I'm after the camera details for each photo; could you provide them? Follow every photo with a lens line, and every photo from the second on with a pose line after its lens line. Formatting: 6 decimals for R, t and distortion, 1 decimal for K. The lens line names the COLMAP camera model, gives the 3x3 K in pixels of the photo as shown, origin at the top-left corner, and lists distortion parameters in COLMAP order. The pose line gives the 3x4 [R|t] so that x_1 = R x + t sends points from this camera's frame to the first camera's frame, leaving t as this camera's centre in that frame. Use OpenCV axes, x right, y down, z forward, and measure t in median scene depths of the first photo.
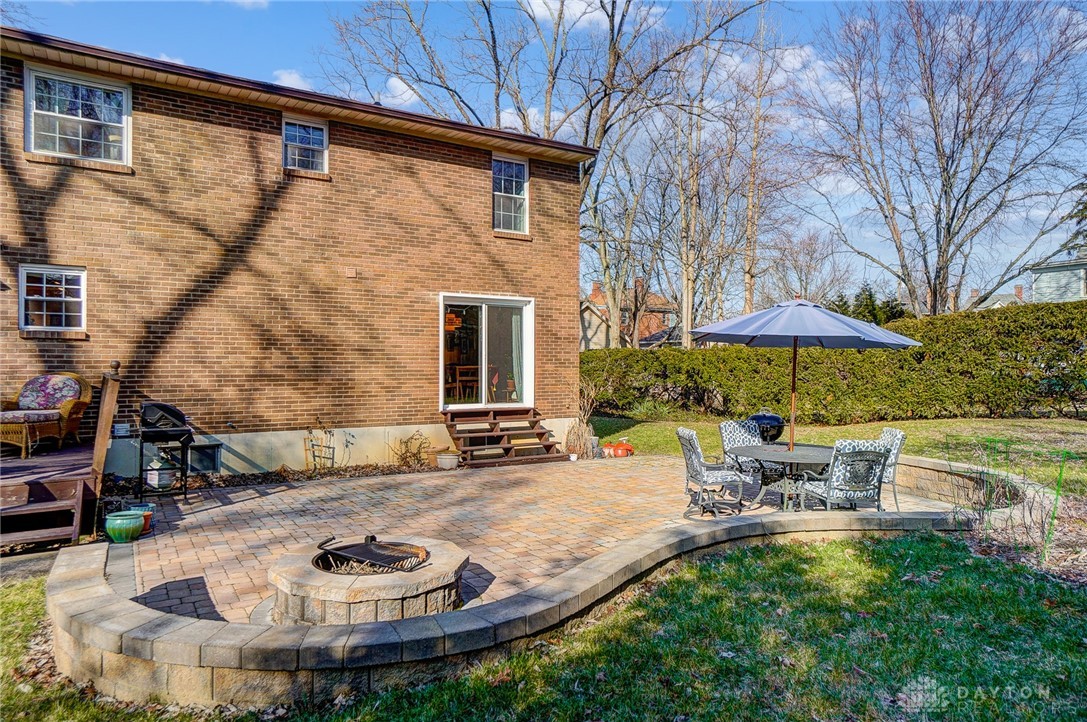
lens RADIAL K [[670.3, 0, 543.5], [0, 670.3, 361.0], [0, 0, 1]] dist [-0.007480, 0.001402]
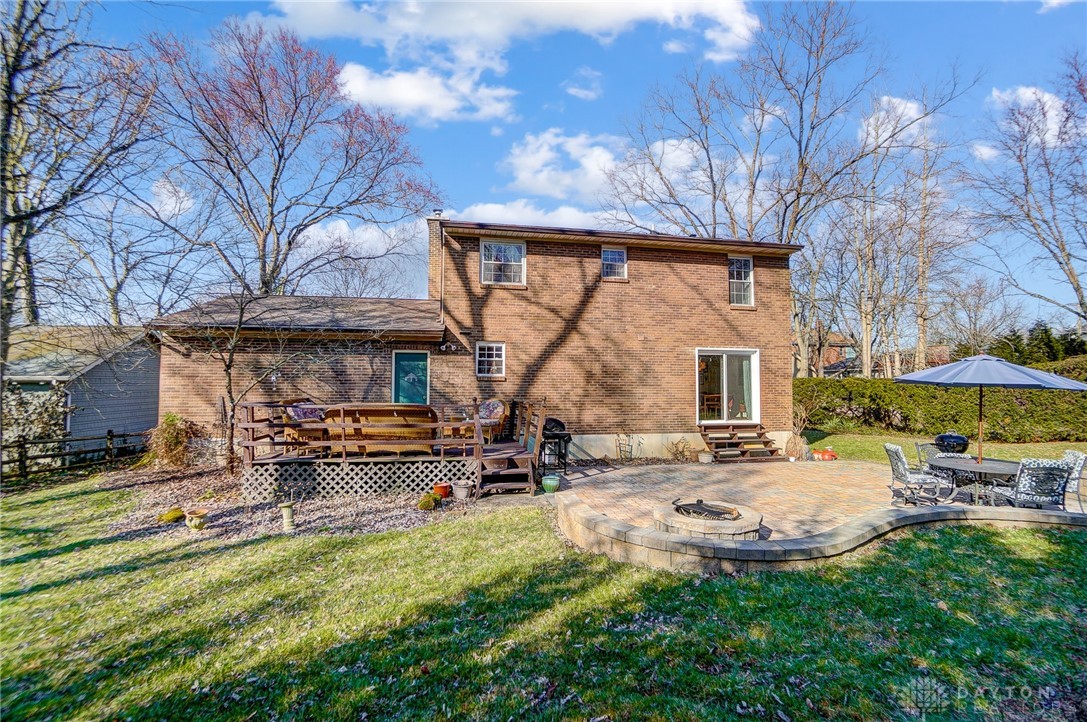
lens RADIAL K [[486.2, 0, 536.8], [0, 486.2, 359.2], [0, 0, 1]] dist [-0.061959, 0.021367]
pose [[0.929765, -0.014604, -0.367864, -0.088041], [-0.001665, 0.999036, -0.043869, -0.026806], [0.368150, 0.041400, 0.928844, -0.174481]]
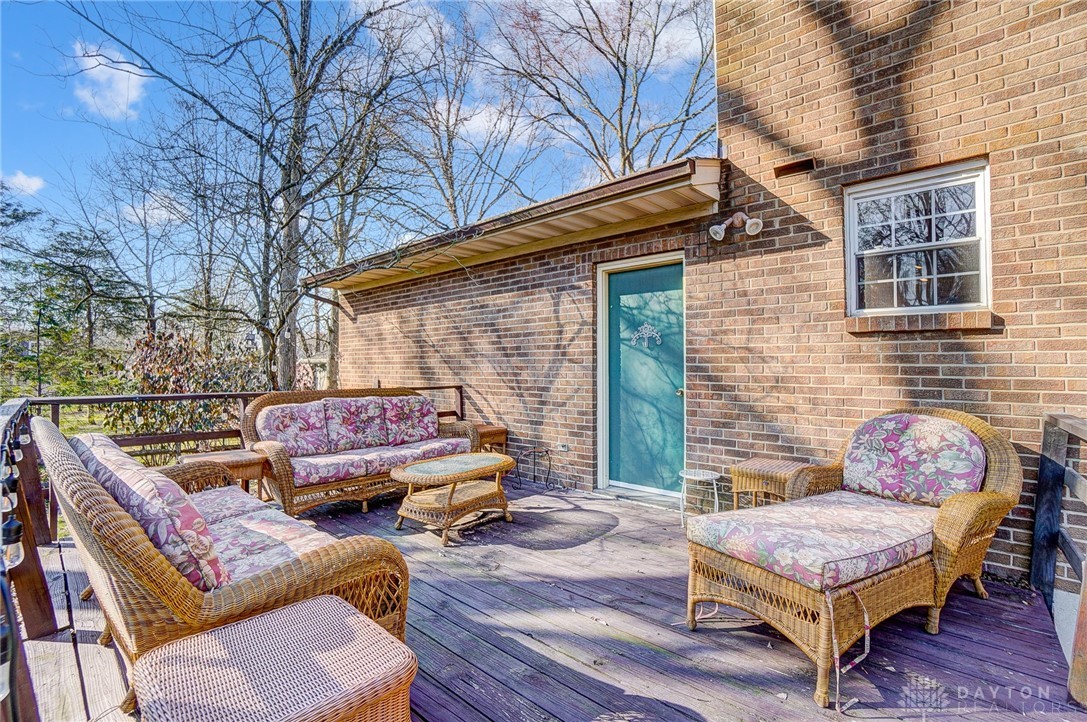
lens RADIAL K [[486.2, 0, 536.8], [0, 486.2, 359.2], [0, 0, 1]] dist [-0.061959, 0.021367]
pose [[0.263270, -0.010867, -0.964661, -0.388926], [0.008439, 0.999924, -0.008961, -0.011078], [0.964685, -0.005782, 0.263342, 0.527079]]
